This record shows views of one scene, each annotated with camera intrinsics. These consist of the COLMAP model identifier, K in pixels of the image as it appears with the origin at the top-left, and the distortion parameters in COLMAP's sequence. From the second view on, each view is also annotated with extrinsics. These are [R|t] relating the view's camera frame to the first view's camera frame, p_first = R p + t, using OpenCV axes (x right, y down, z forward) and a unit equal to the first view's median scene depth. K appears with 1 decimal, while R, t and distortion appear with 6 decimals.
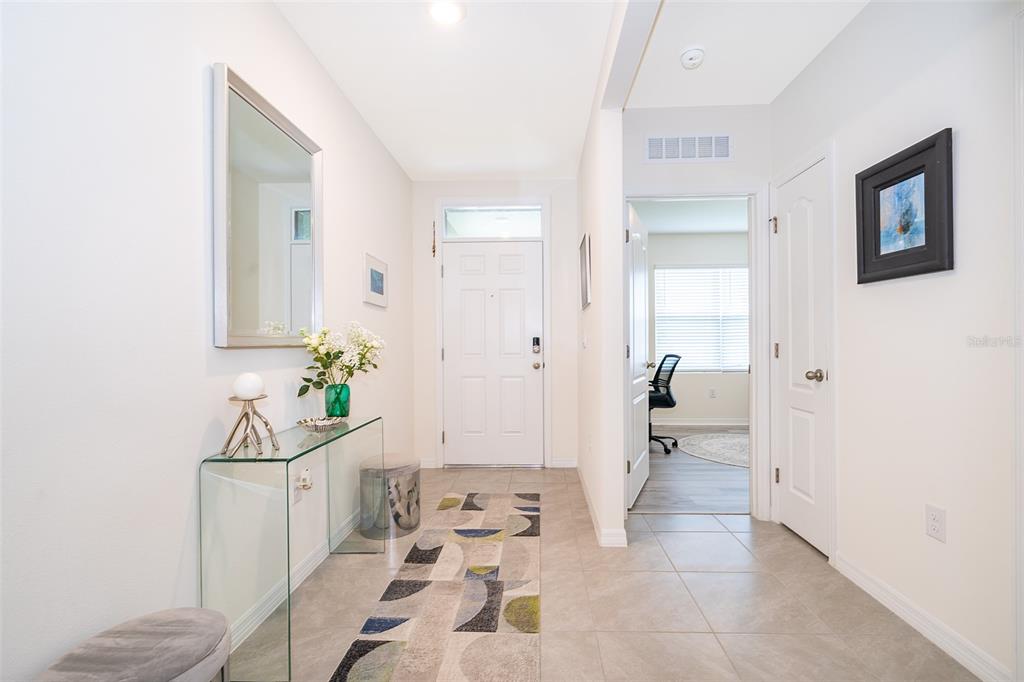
lens RADIAL K [[438.8, 0, 510.3], [0, 438.8, 344.6], [0, 0, 1]] dist [0.001977, -0.000311]
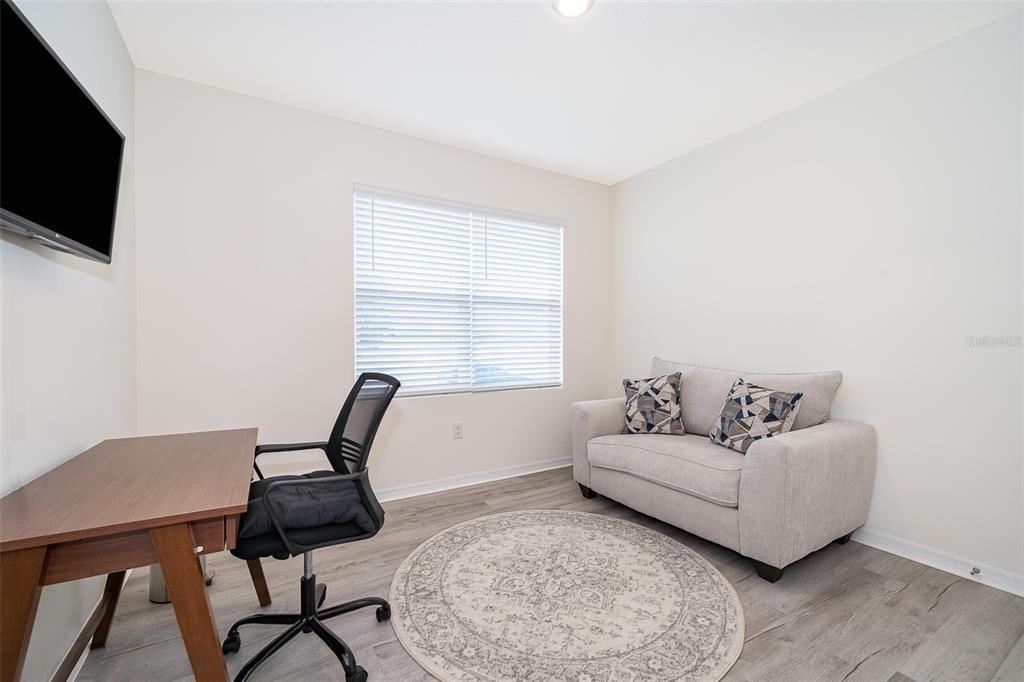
lens RADIAL K [[438.8, 0, 512.6], [0, 438.8, 339.6], [0, 0, 1]] dist [0.001977, -0.000311]
pose [[0.824406, 0.011329, 0.565885, 0.244983], [-0.010908, 0.999932, -0.004128, -0.005344], [-0.565893, -0.002770, 0.824474, 0.611760]]
